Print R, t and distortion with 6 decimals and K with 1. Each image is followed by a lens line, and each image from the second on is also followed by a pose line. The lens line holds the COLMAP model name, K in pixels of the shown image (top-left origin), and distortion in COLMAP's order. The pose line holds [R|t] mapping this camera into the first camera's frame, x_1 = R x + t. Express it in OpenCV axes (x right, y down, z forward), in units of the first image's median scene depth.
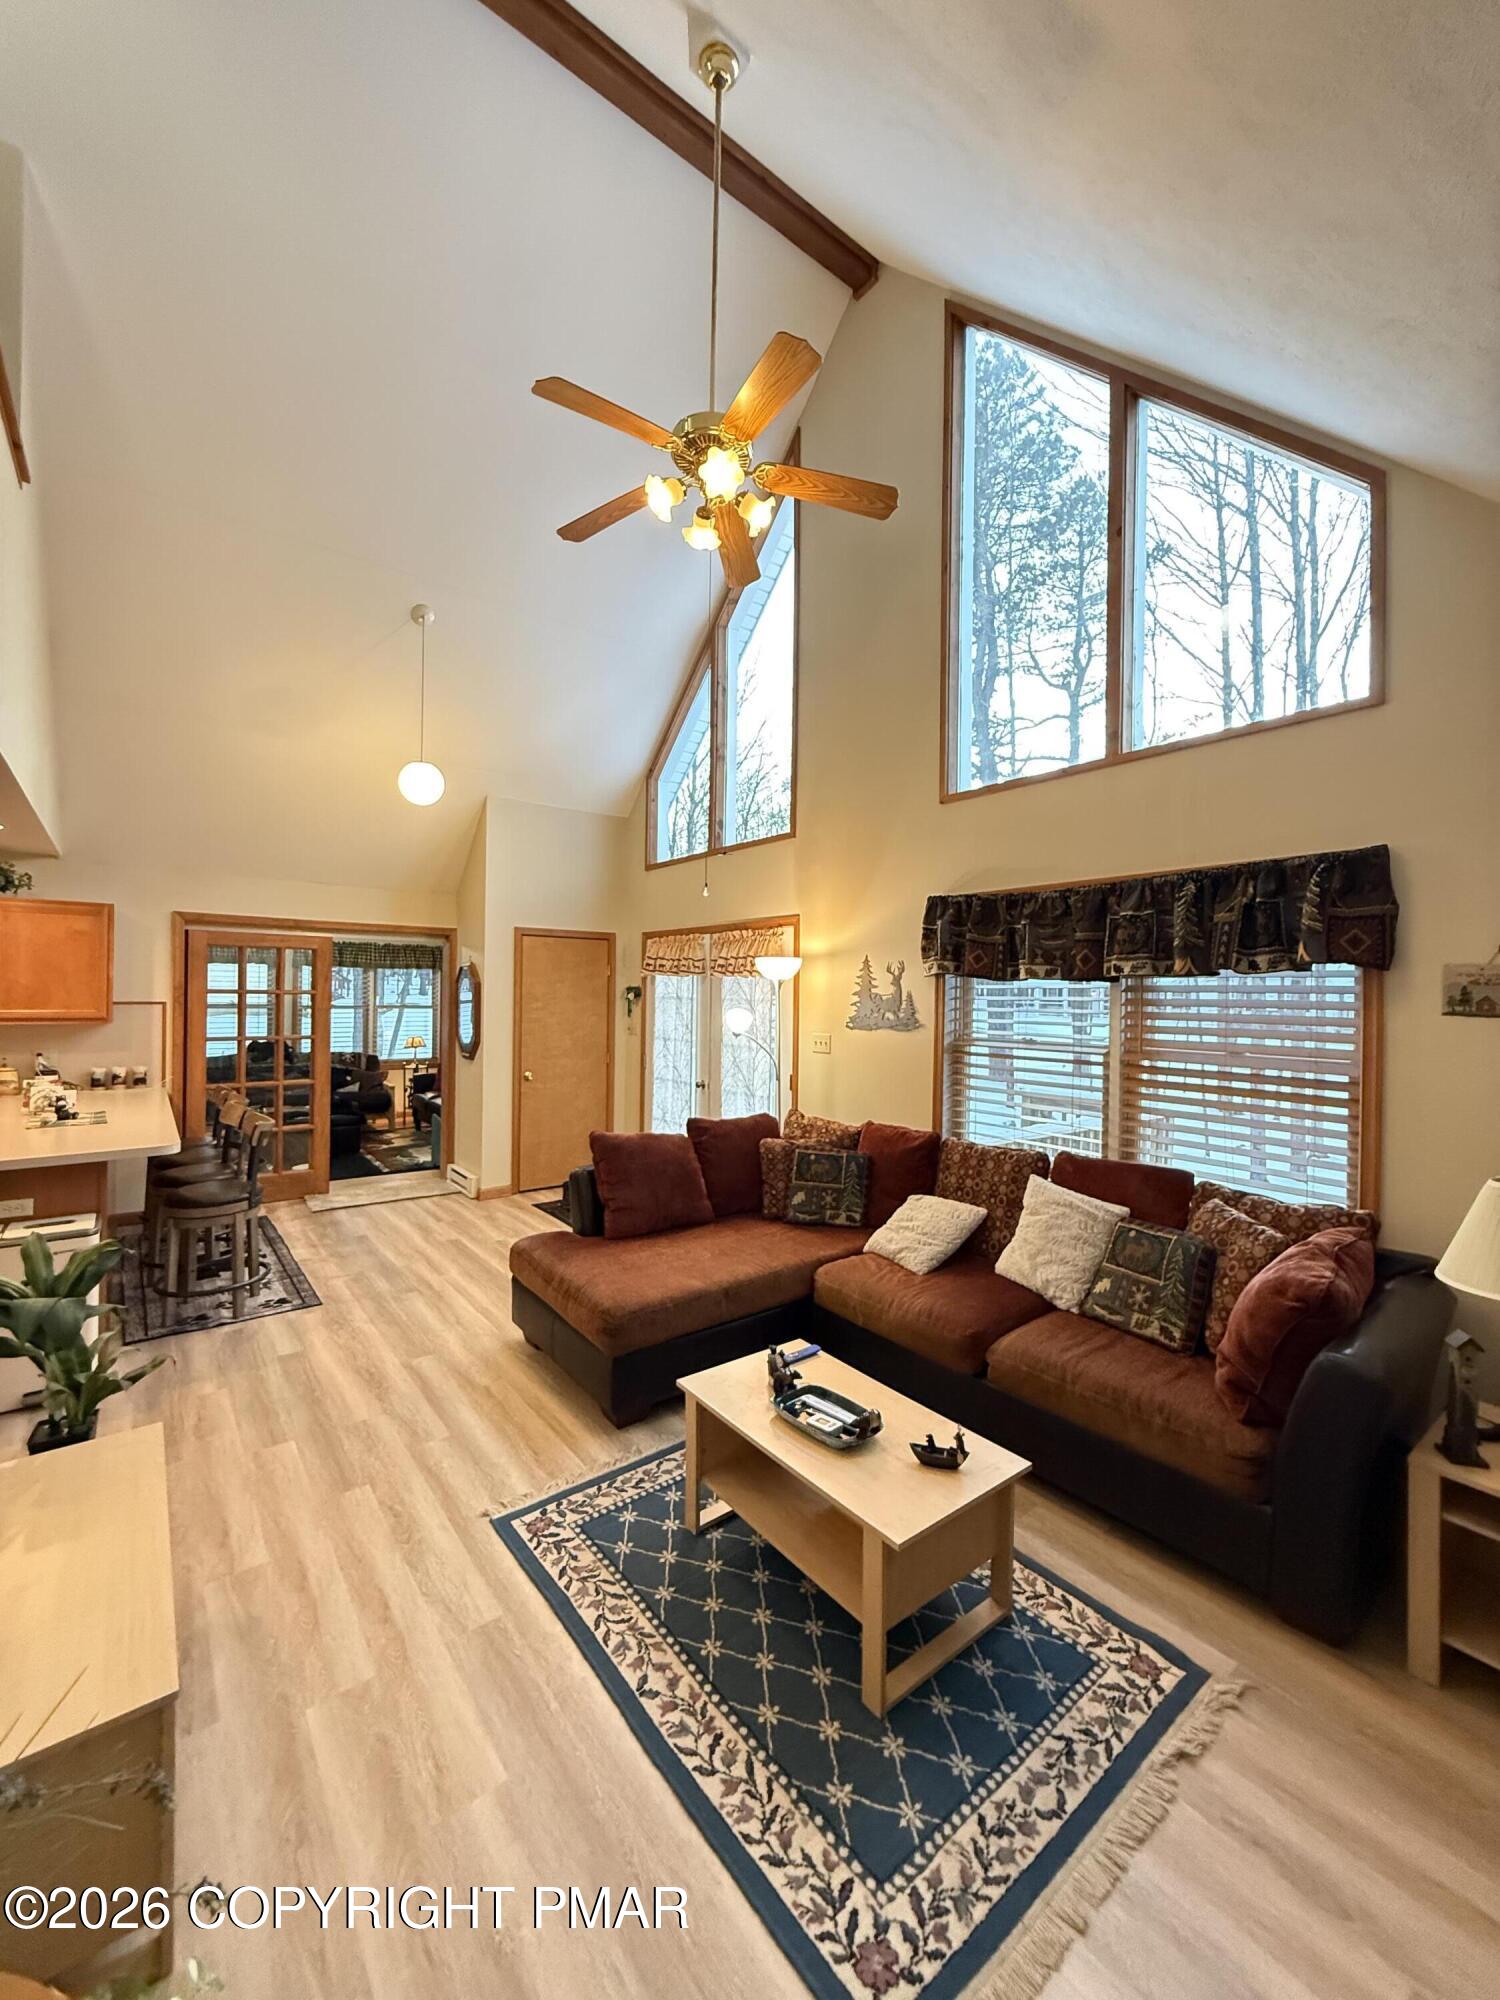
lens RADIAL K [[794.6, 0, 751.7], [0, 794.6, 998.5], [0, 0, 1]] dist [-0.000144, 0.000602]
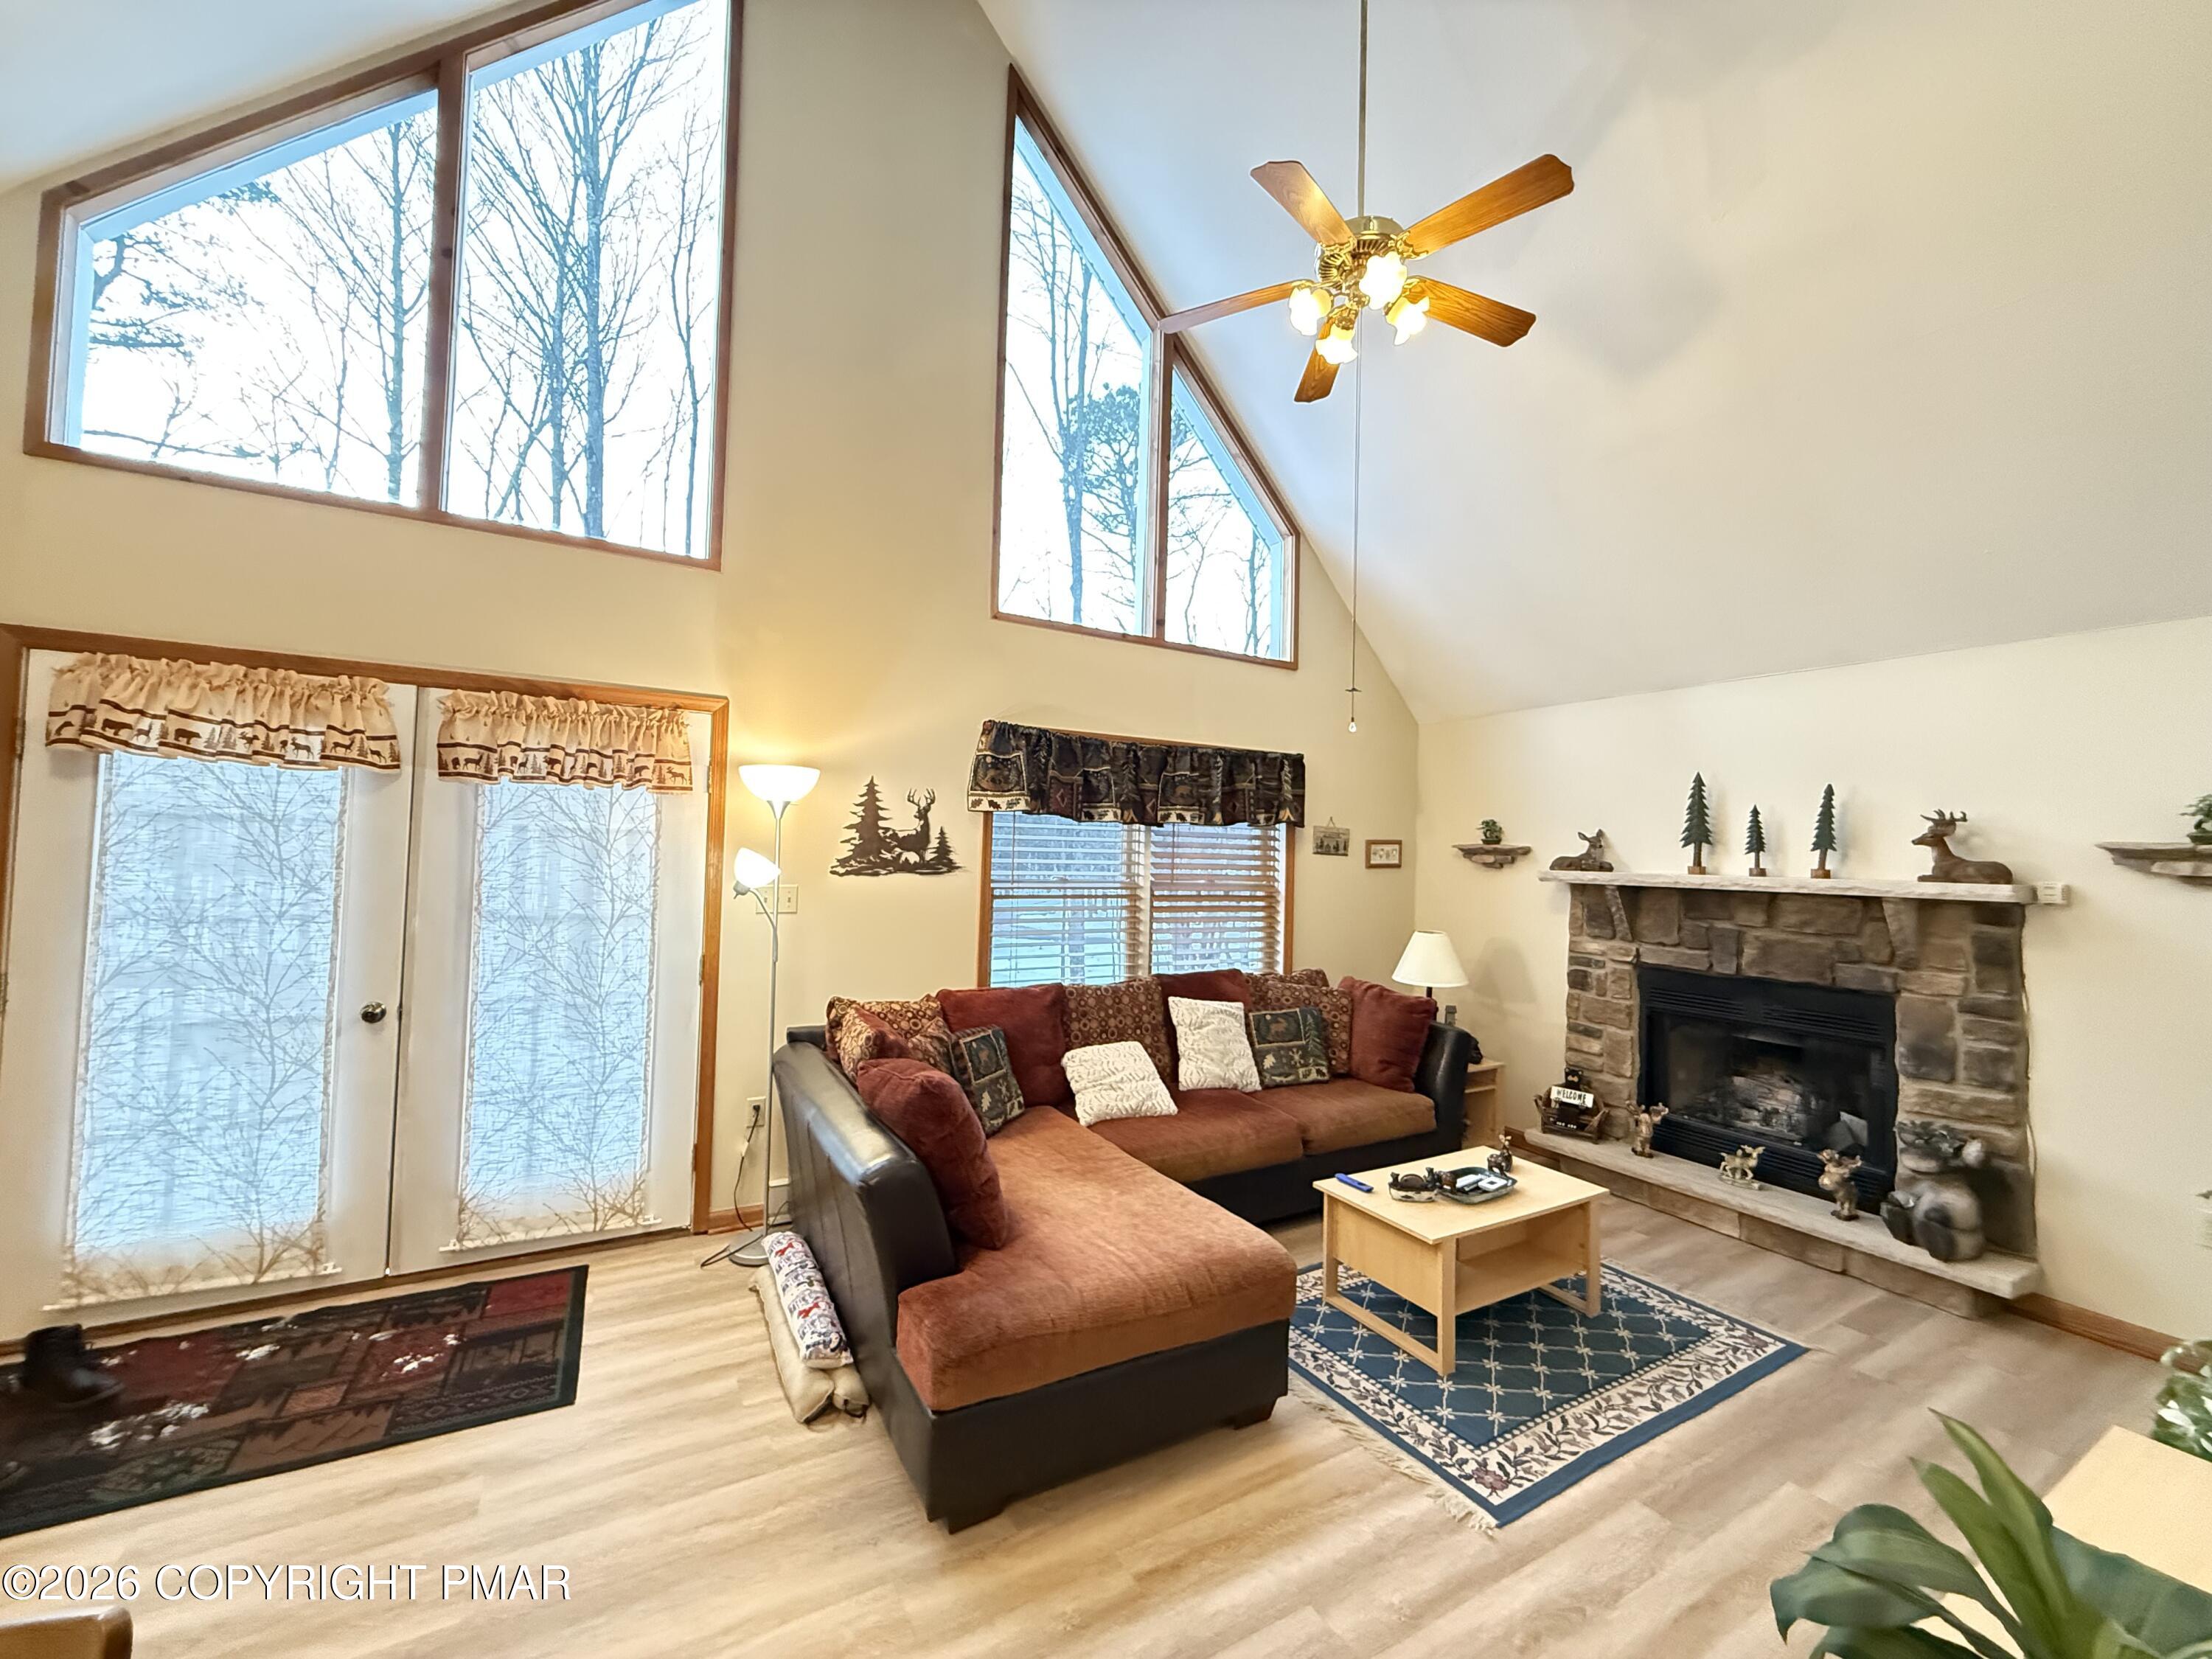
lens RADIAL K [[878.8, 0, 1099.4], [0, 878.8, 828.4], [0, 0, 1]] dist [-0.000144, 0.000602]
pose [[0.137469, 0.017978, 0.990343, -0.892719], [-0.021532, 0.999653, -0.015158, 0.003777], [-0.990272, -0.019241, 0.137808, 0.925406]]
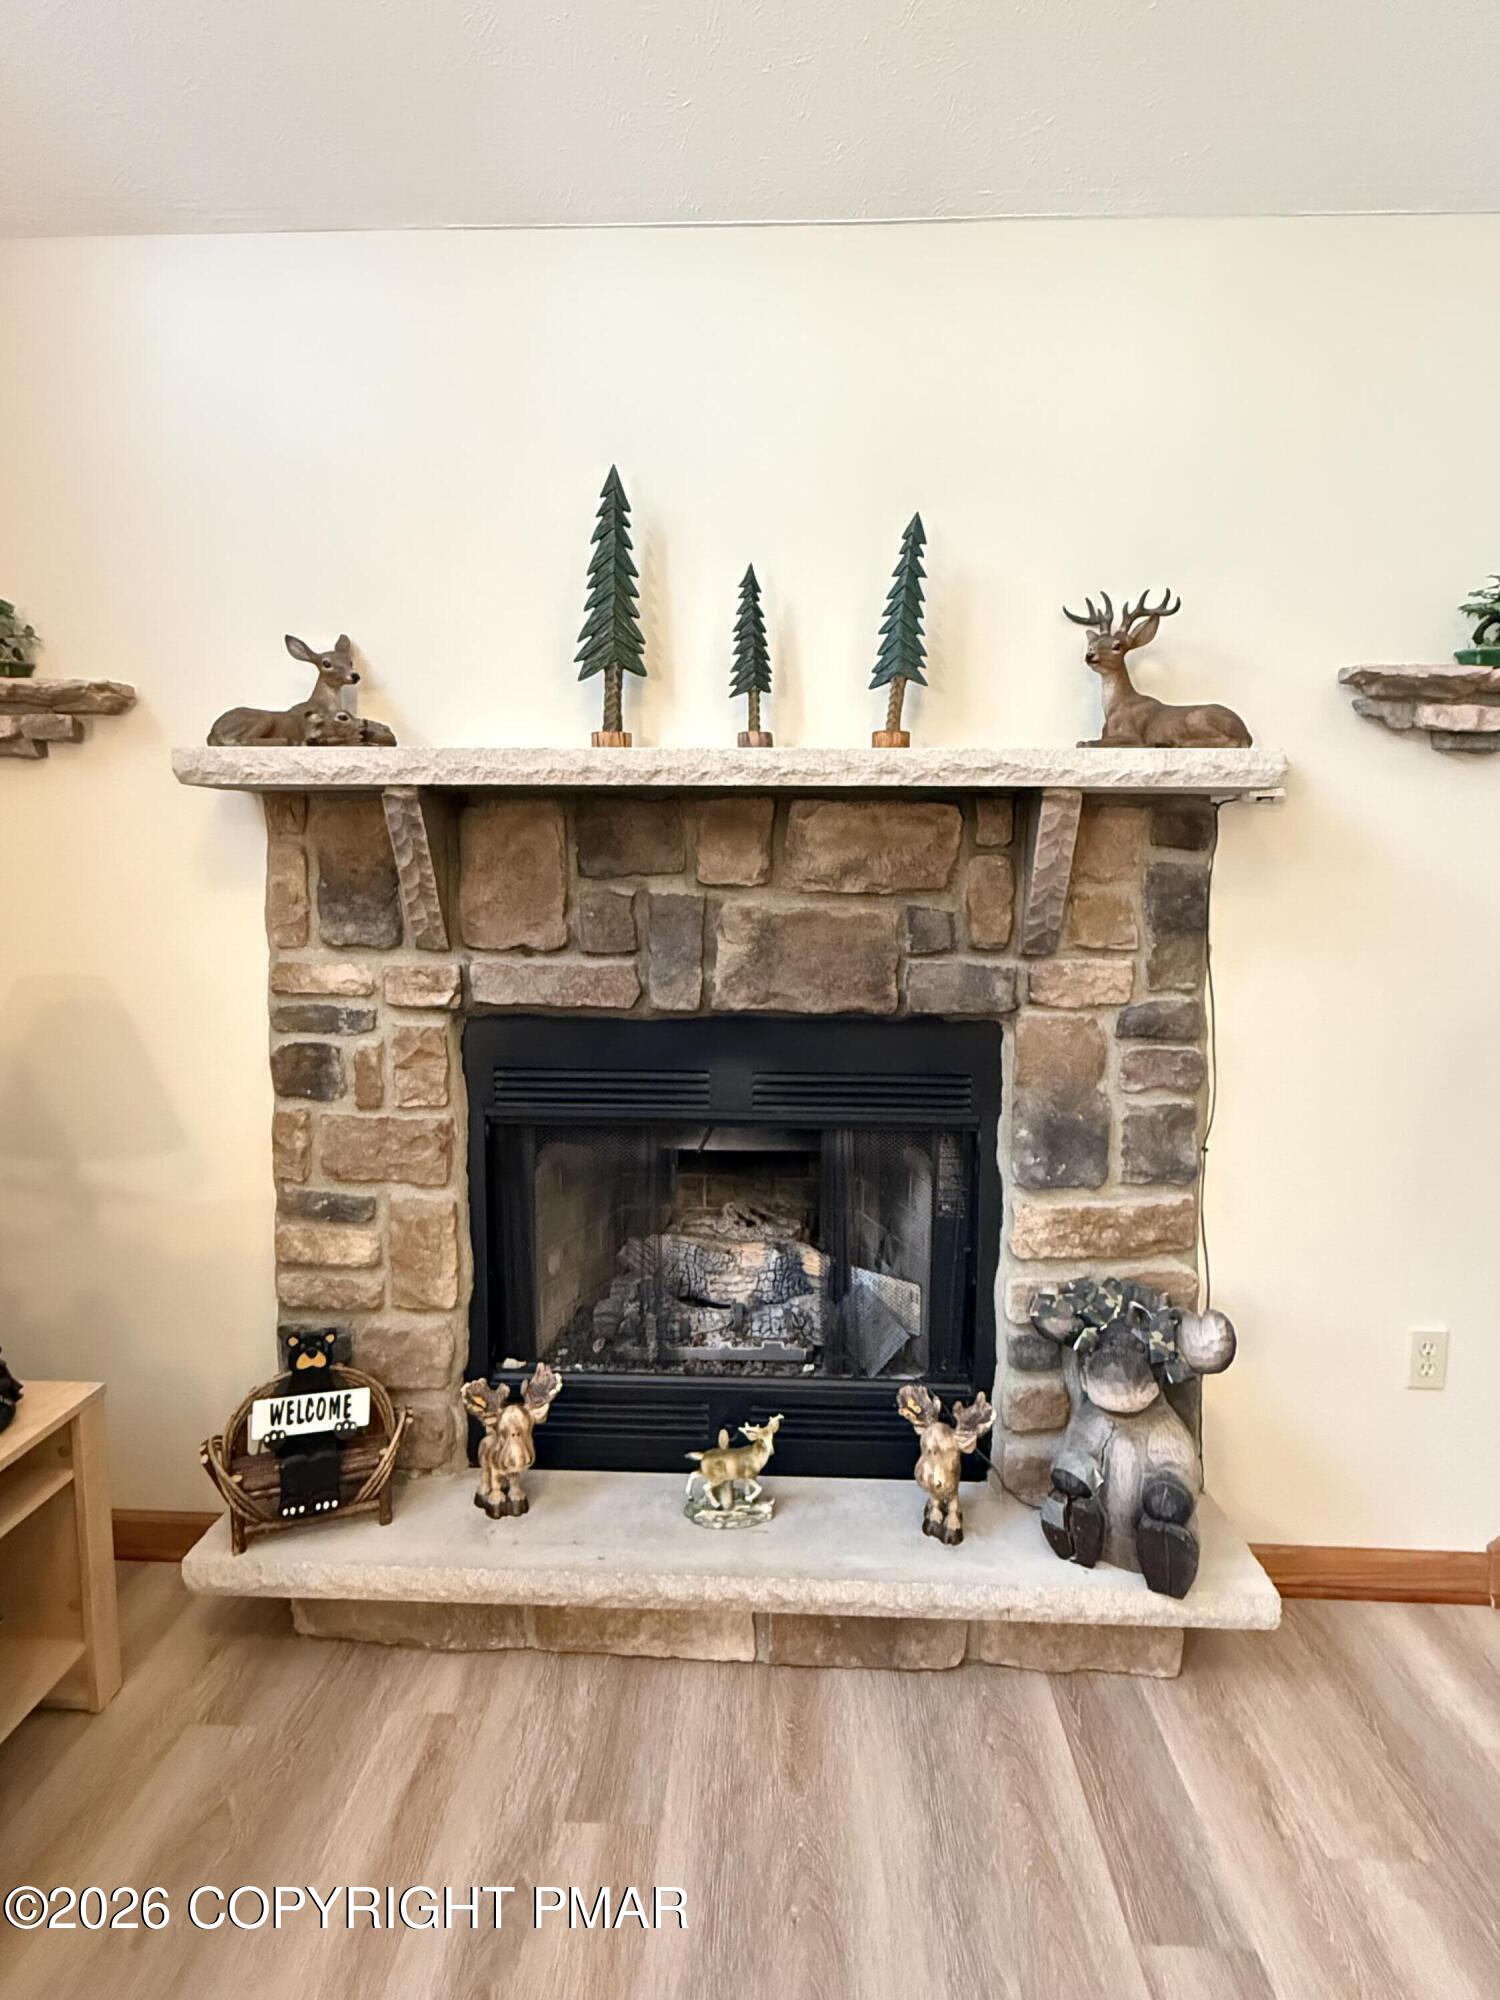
lens RADIAL K [[1038.3, 0, 761.1], [0, 1038.3, 996.0], [0, 0, 1]] dist [-0.003011, 0.000557]
pose [[-0.768825, -0.084167, 0.633896, 0.017006], [-0.016715, 0.993606, 0.111655, 0.093373], [-0.639240, 0.075248, -0.765317, 0.643161]]
